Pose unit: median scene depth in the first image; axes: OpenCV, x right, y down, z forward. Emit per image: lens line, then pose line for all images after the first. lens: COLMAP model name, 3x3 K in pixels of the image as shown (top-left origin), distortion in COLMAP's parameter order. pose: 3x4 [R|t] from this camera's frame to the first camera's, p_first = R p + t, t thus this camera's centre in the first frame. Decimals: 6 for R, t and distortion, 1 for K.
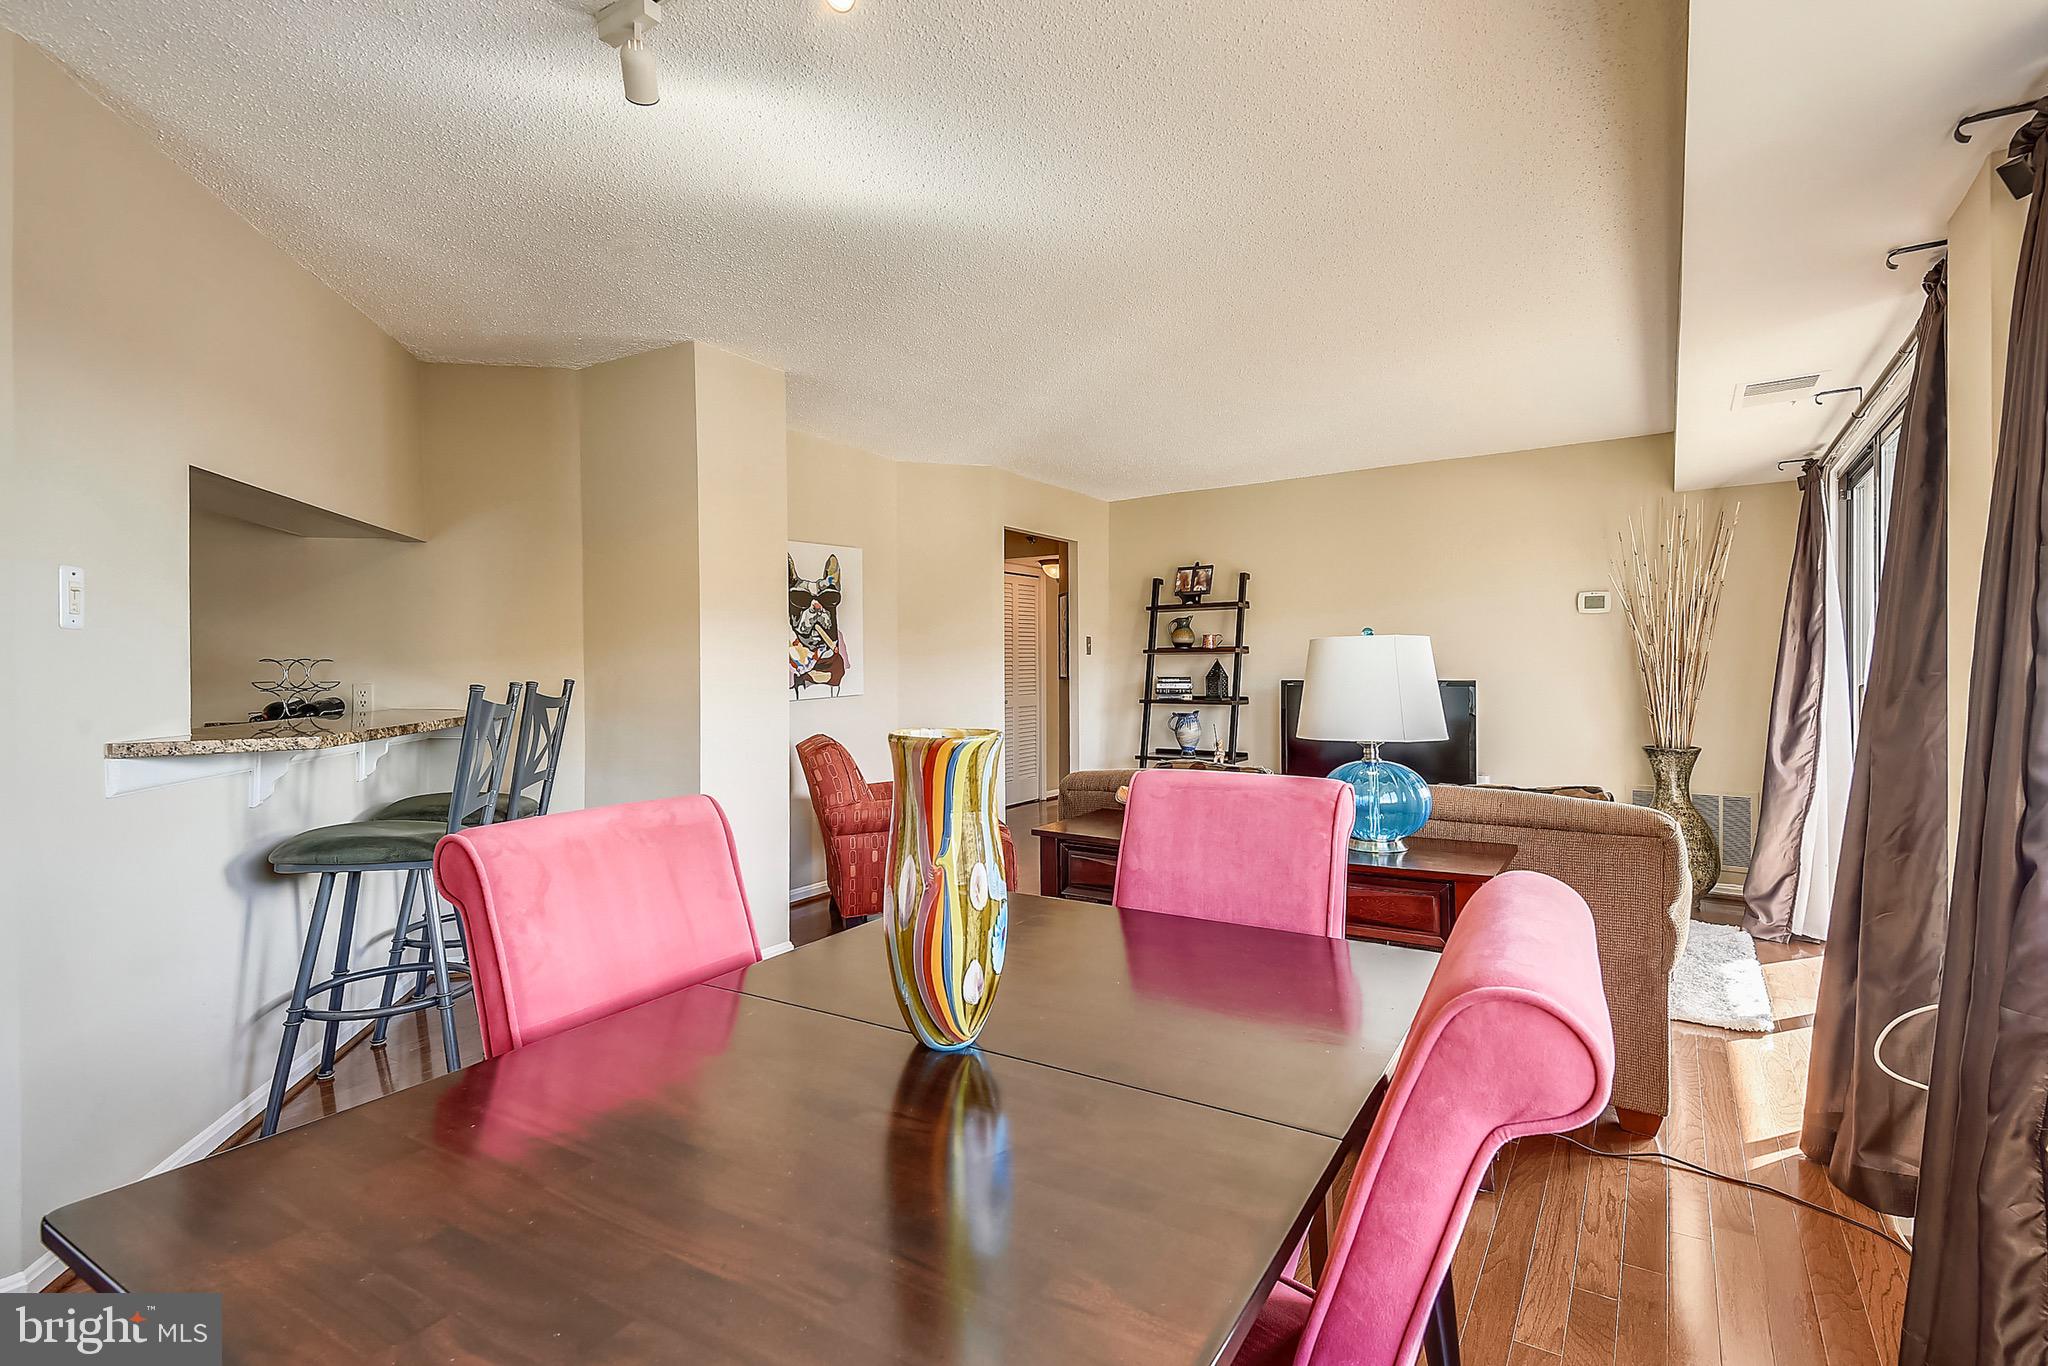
lens RADIAL K [[980.3, 0, 980.9], [0, 980.3, 664.1], [0, 0, 1]] dist [0.021331, 0.000008]
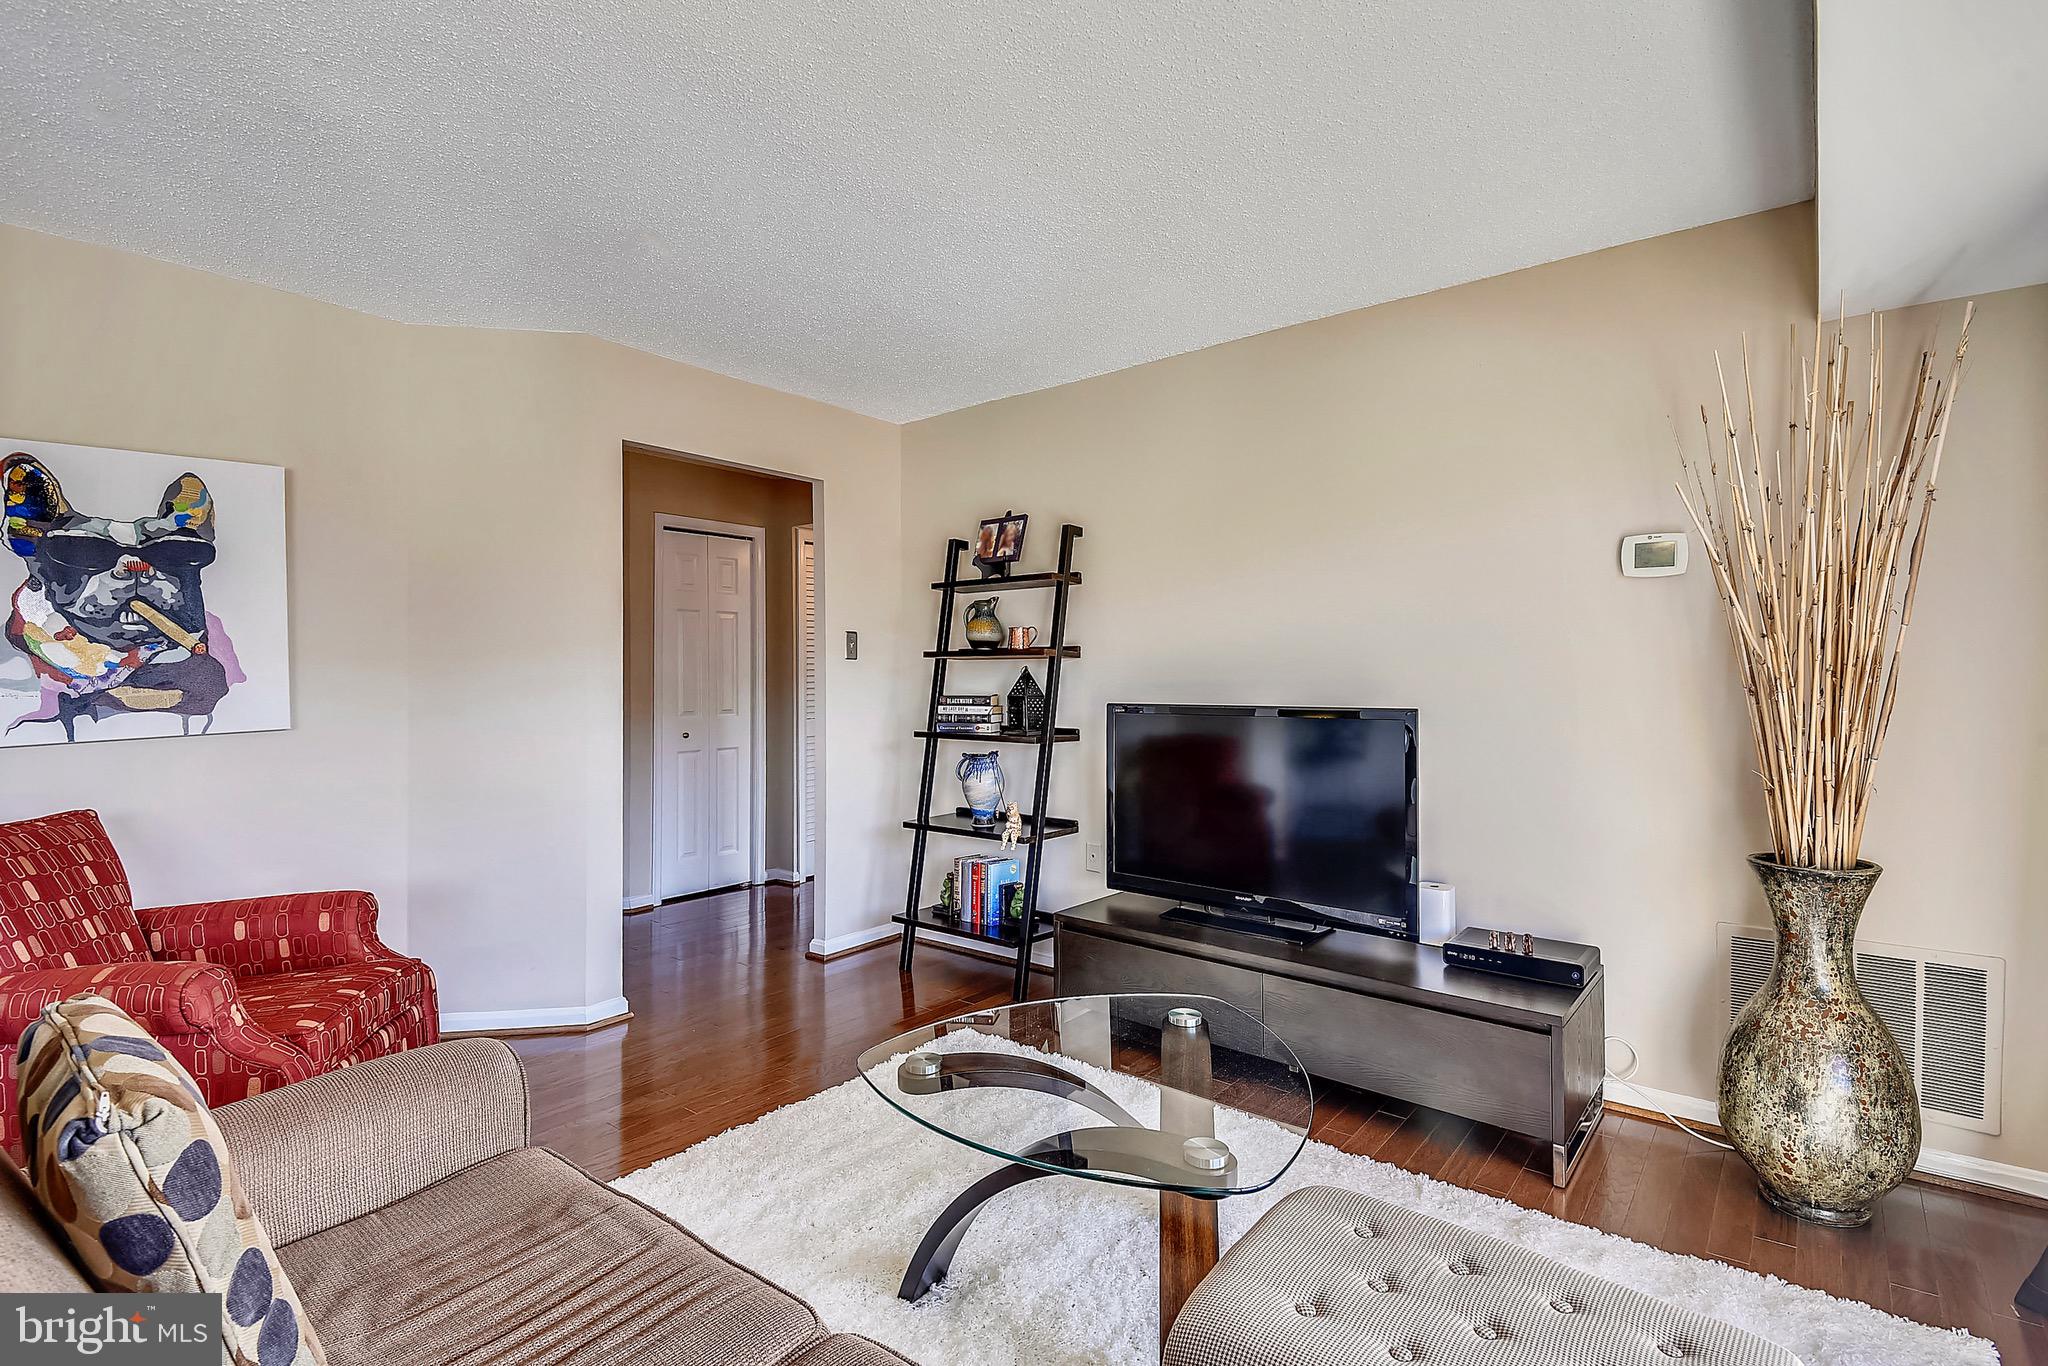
lens RADIAL K [[951.3, 0, 1022.5], [0, 951.3, 669.8], [0, 0, 1]] dist [0.041595, -0.033953]
pose [[0.997022, 0.001703, -0.077097, 0.343250], [-0.001848, 0.999997, -0.001810, -0.002495], [0.077093, 0.001947, 0.997022, 0.494085]]
